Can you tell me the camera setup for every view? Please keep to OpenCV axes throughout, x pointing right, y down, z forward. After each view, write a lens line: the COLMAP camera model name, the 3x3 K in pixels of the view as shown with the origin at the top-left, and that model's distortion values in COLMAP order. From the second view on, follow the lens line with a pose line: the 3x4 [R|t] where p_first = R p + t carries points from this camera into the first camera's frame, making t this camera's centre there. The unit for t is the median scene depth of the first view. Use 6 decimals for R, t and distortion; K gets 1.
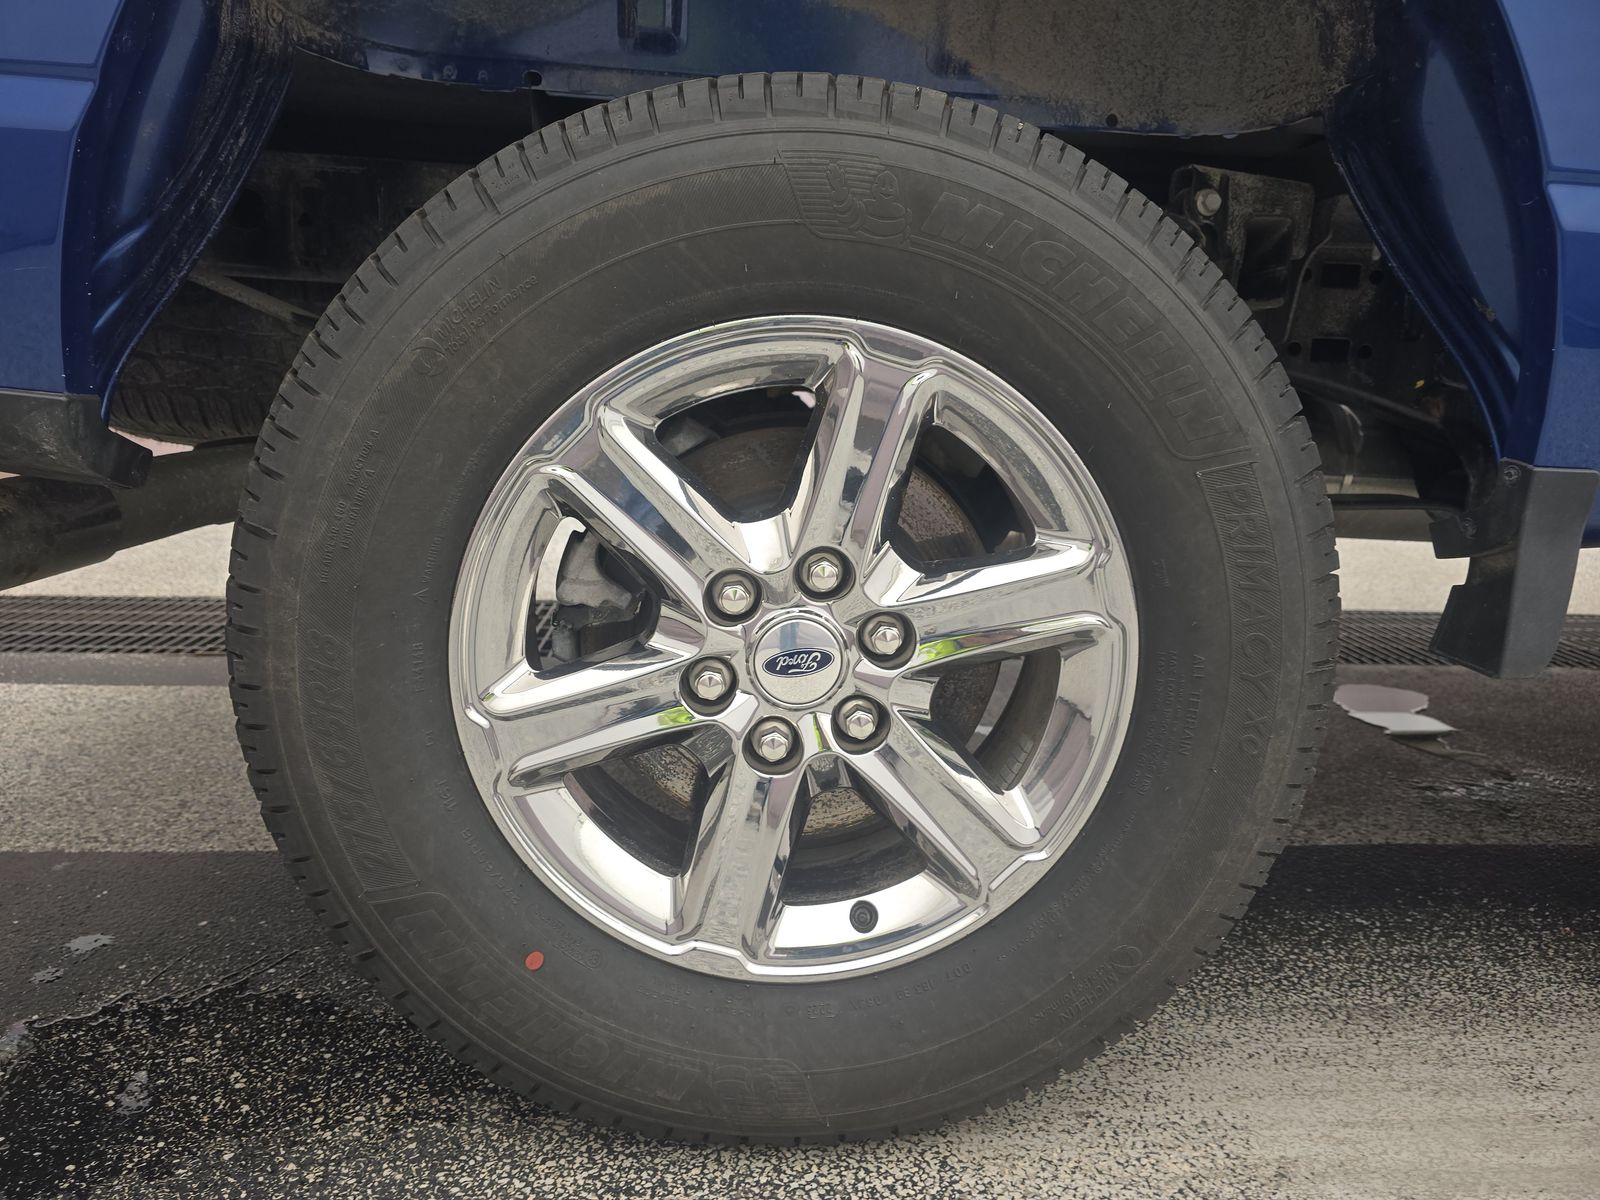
lens RADIAL K [[1106.0, 0, 800.0], [0, 1106.0, 600.0], [0, 0, 1]] dist [-0.001211, 0.000753]
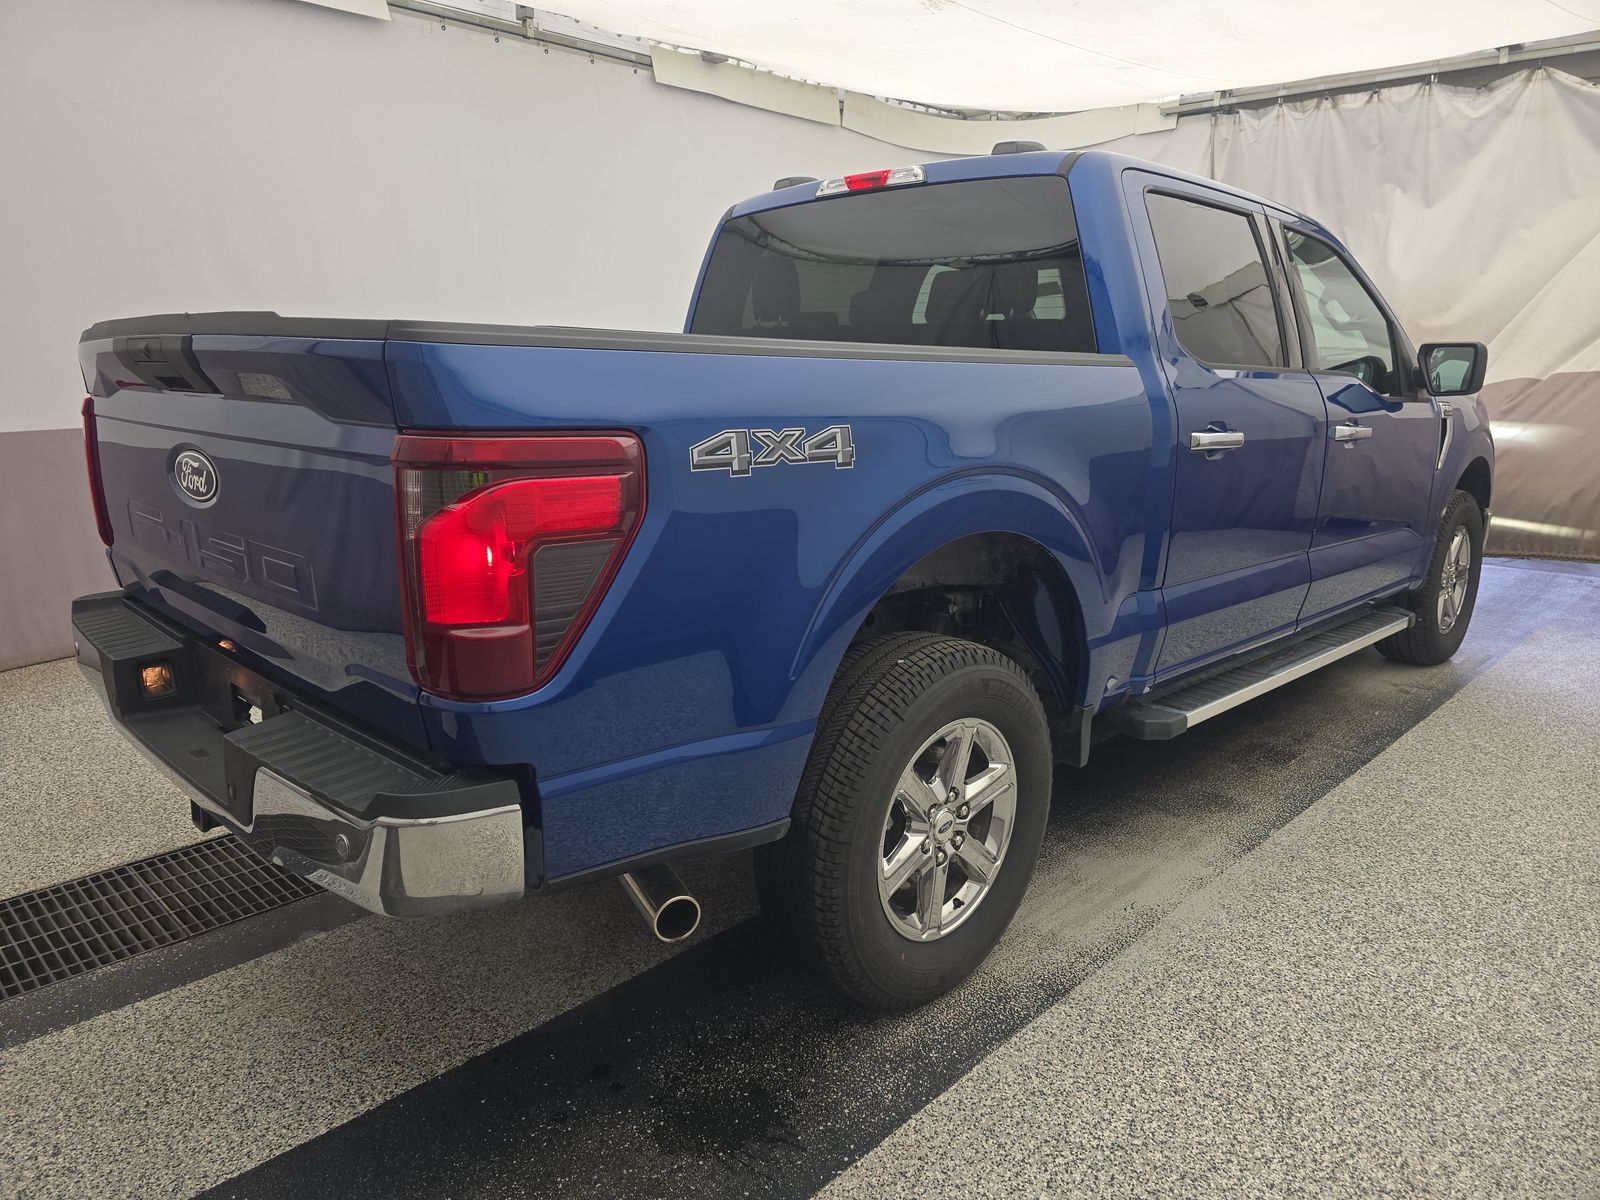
lens RADIAL K [[1106.0, 0, 800.0], [0, 1106.0, 600.0], [0, 0, 1]] dist [-0.001211, 0.000753]
pose [[0.733508, -0.176036, 0.656489, -2.168611], [0.145152, 0.984167, 0.101721, -0.918928], [-0.664001, 0.020677, 0.747446, -0.996602]]
